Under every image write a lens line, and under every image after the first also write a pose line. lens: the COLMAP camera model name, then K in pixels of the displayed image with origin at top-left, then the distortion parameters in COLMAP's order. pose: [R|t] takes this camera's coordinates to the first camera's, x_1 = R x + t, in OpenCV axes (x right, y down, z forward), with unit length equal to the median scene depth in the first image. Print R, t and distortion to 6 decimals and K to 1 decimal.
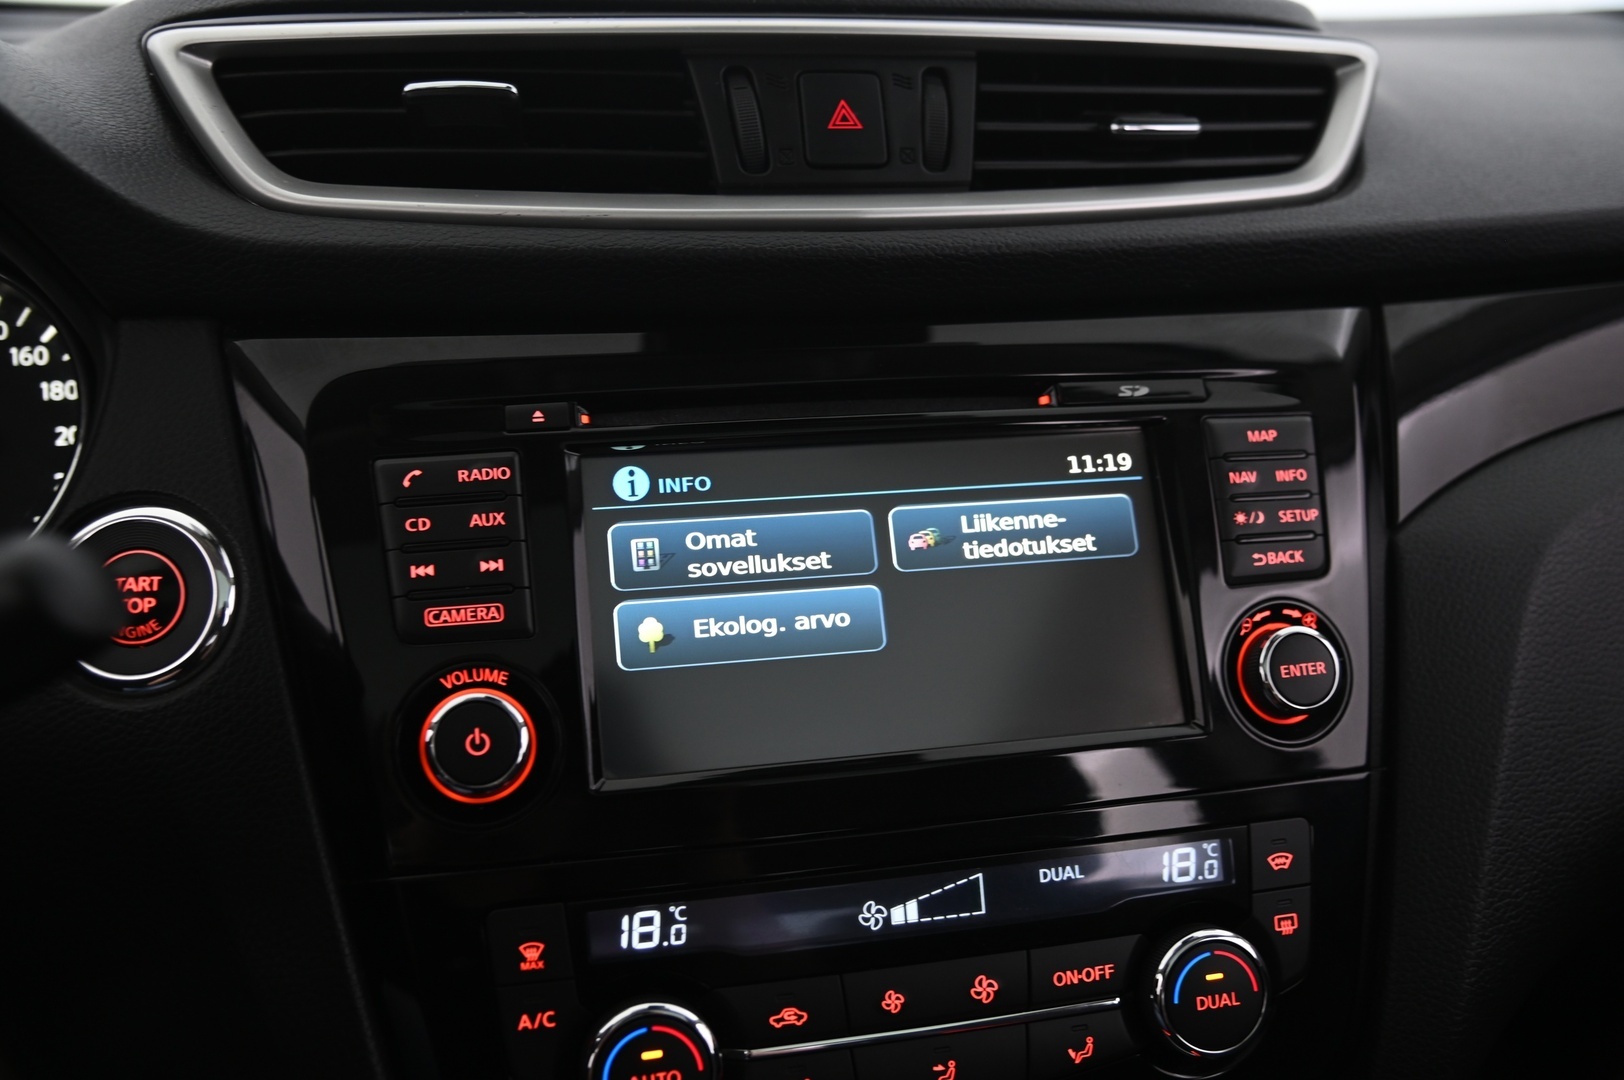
lens RADIAL K [[1434.8, 0, 815.0], [0, 1434.8, 541.0], [0, 0, 1]] dist [-0.053980, 0.080481]
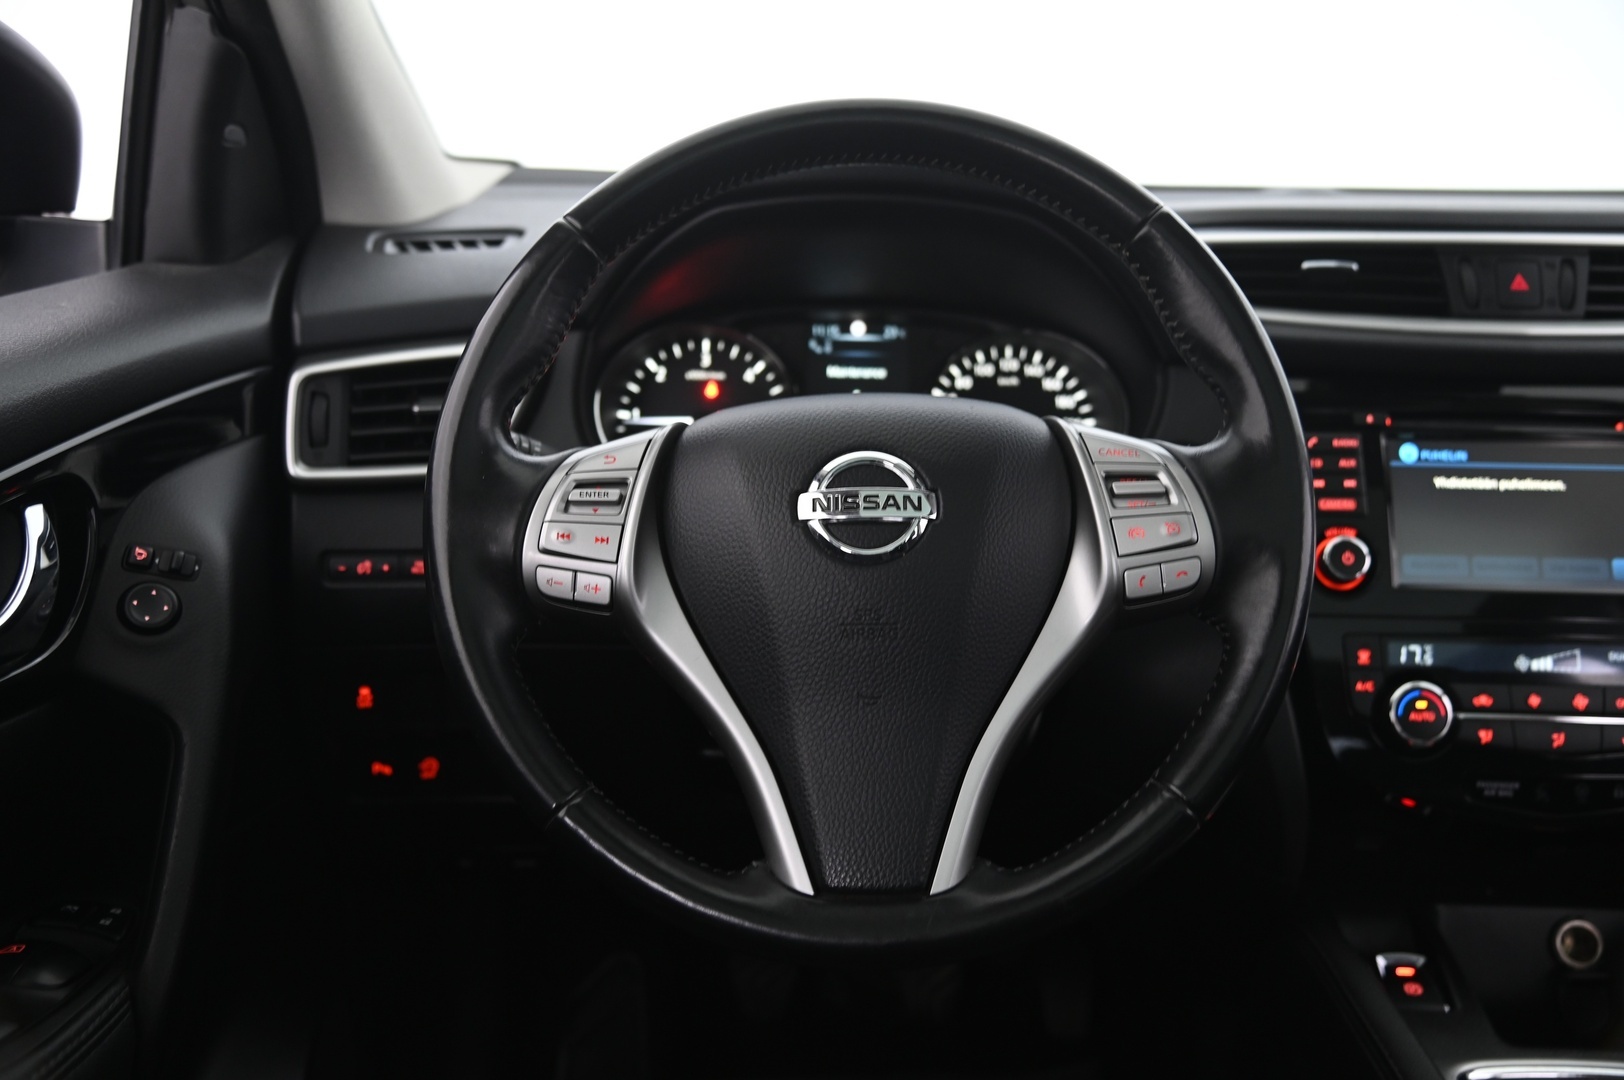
lens RADIAL K [[1524.4, 0, 811.4], [0, 1524.4, 547.8], [0, 0, 1]] dist [-0.013967, 0.102673]
pose [[0.973358, 0.069720, -0.218435, -0.477947], [-0.083601, 0.994983, -0.054951, 0.292602], [0.213508, 0.071748, 0.974303, -1.359933]]
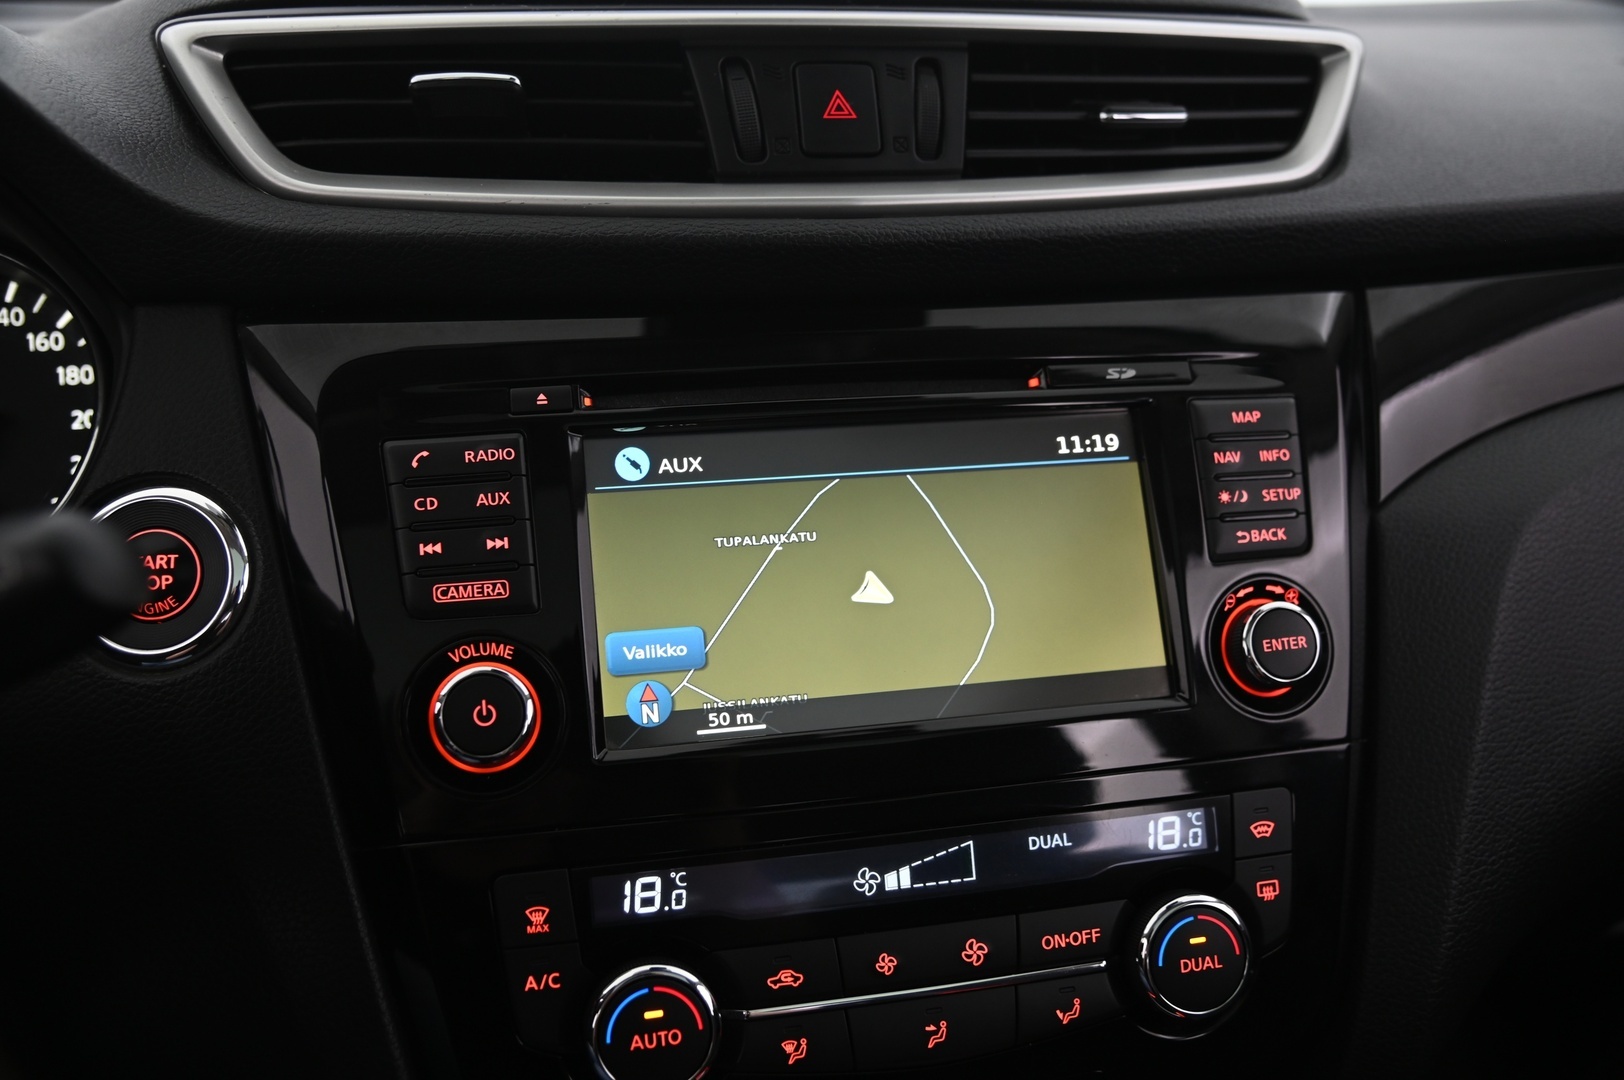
lens RADIAL K [[1434.8, 0, 815.0], [0, 1434.8, 541.0], [0, 0, 1]] dist [-0.053980, 0.080481]
pose [[0.999997, -0.001580, -0.002104, 0.005206], [0.001603, 0.999942, 0.010635, 0.004472], [0.002087, -0.010638, 0.999941, -0.030887]]
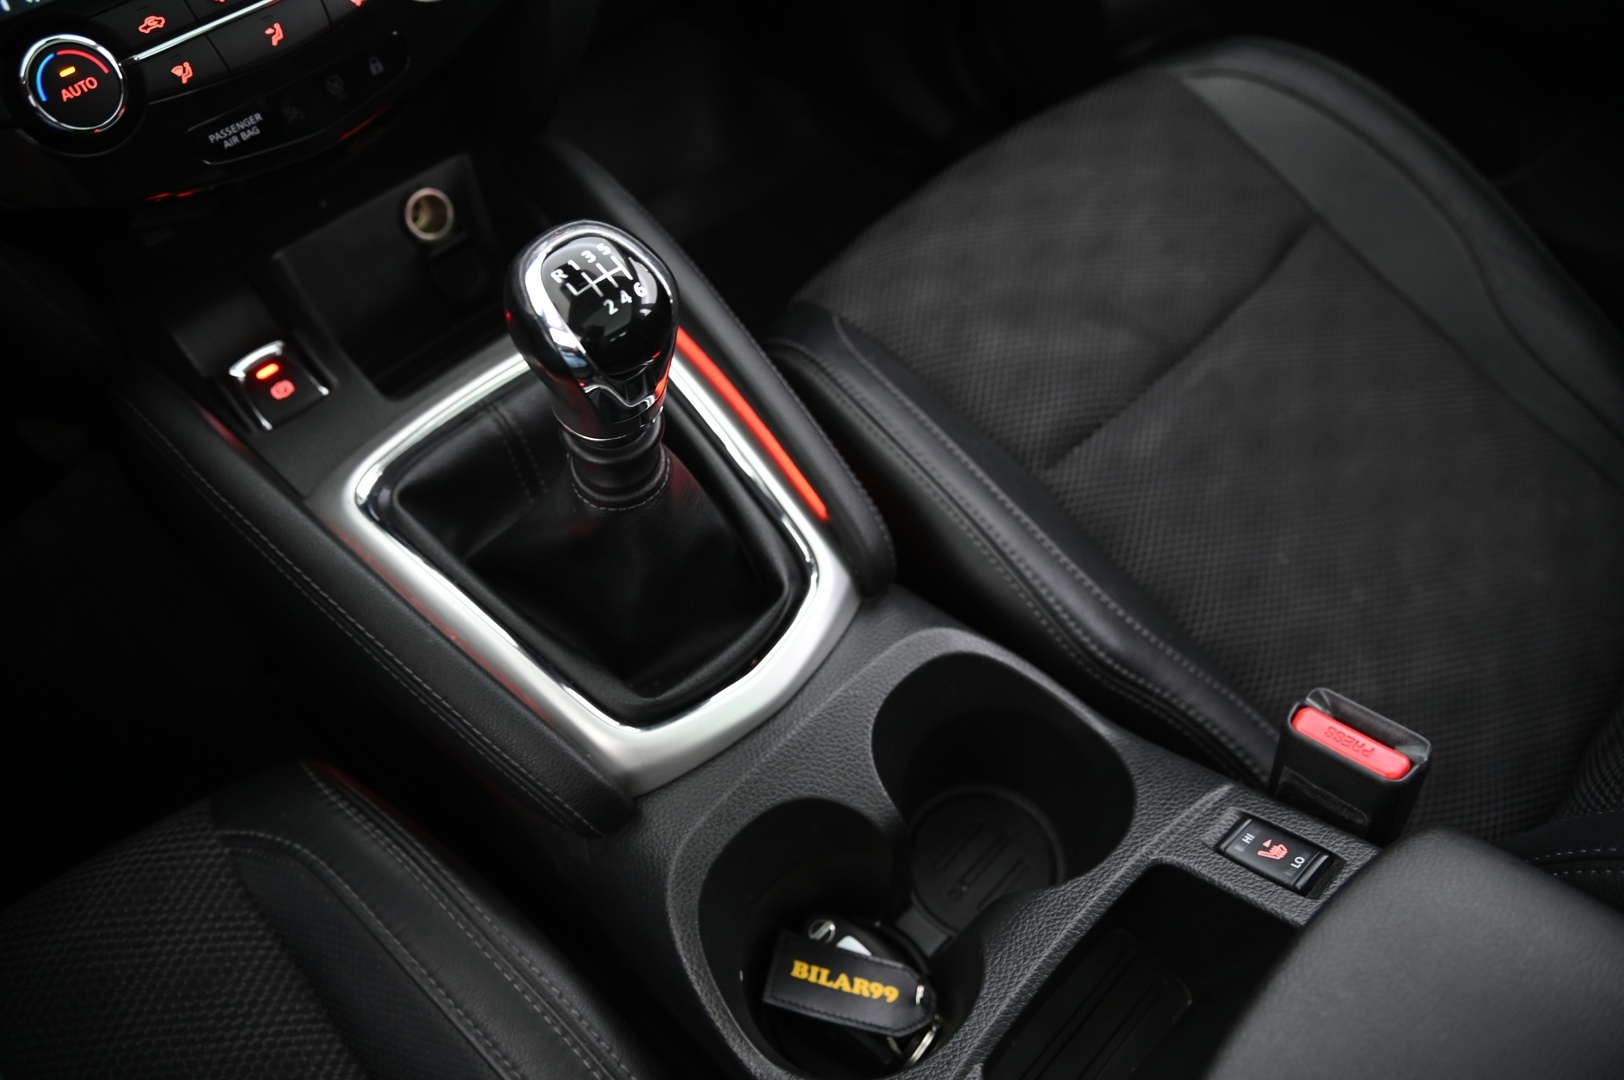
lens RADIAL K [[1068.6, 0, 810.5], [0, 1068.6, 536.4], [0, 0, 1]] dist [-0.132108, 0.053836]
pose [[0.847207, -0.440823, 0.296505, 0.017495], [0.179272, 0.762596, 0.621537, 0.202769], [-0.500102, -0.473416, 0.725104, -0.313137]]
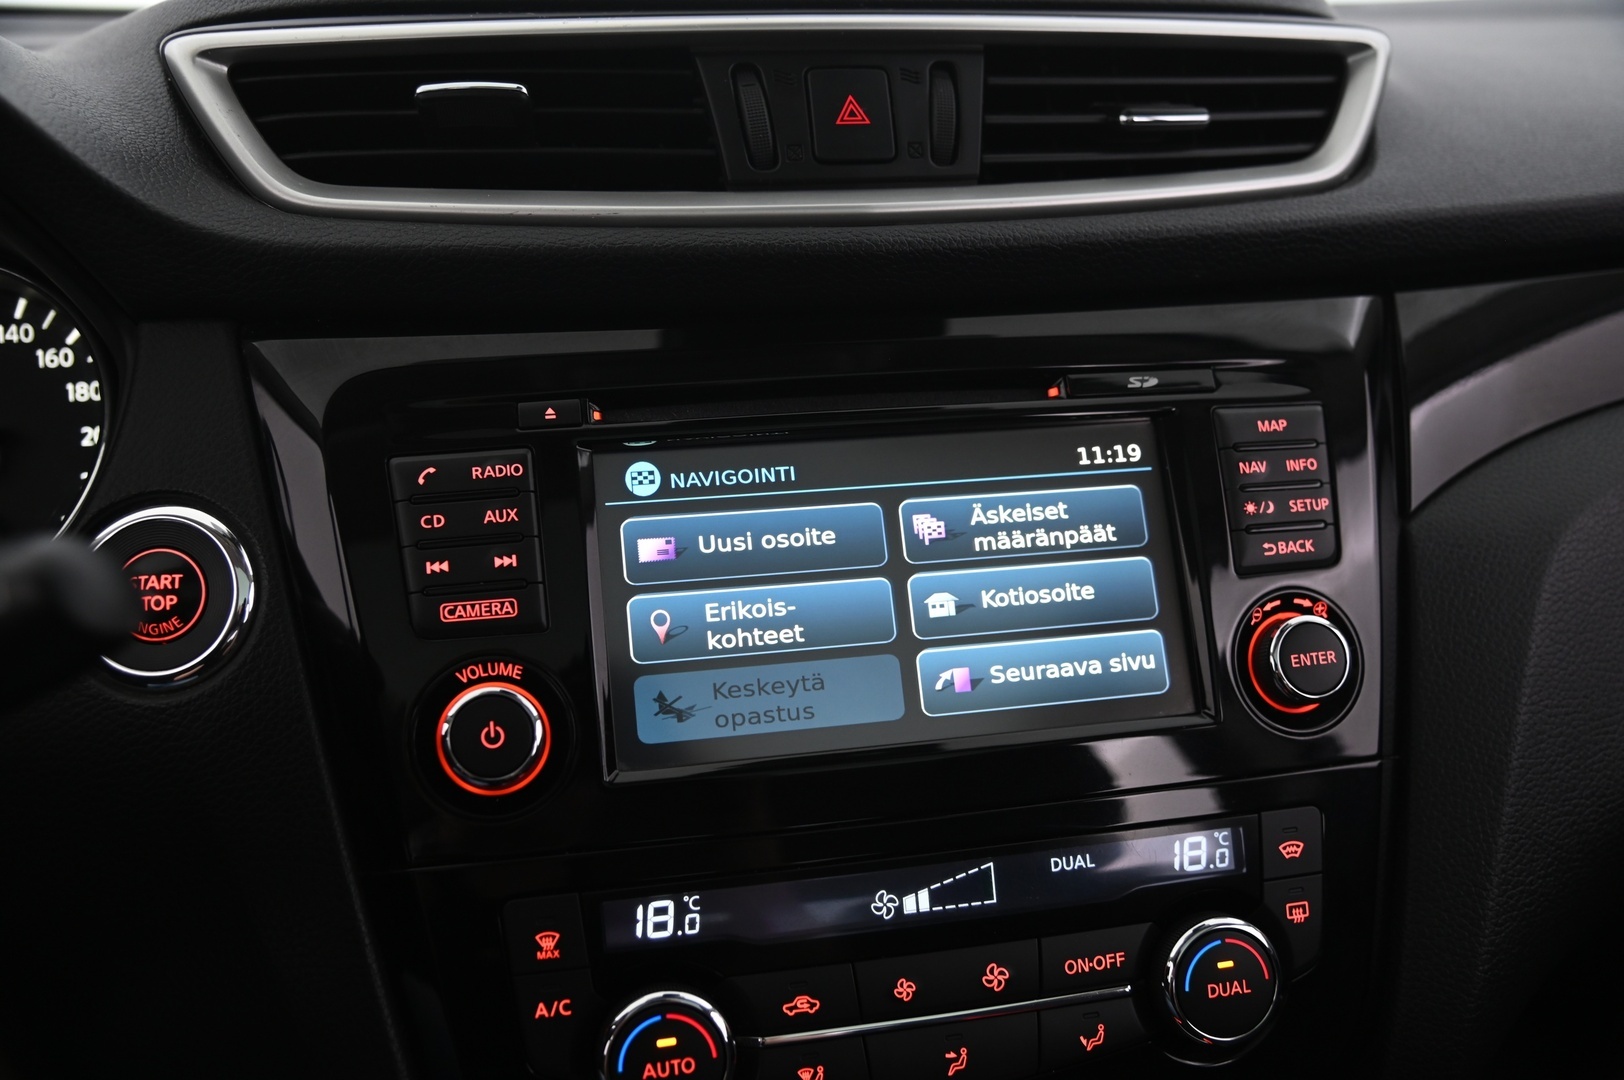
lens RADIAL K [[1434.8, 0, 815.0], [0, 1434.8, 541.0], [0, 0, 1]] dist [-0.053980, 0.080481]
pose [[0.999762, -0.007561, -0.020459, 0.013250], [0.007714, 0.999943, 0.007412, -0.002747], [0.020402, -0.007568, 0.999763, -0.008806]]
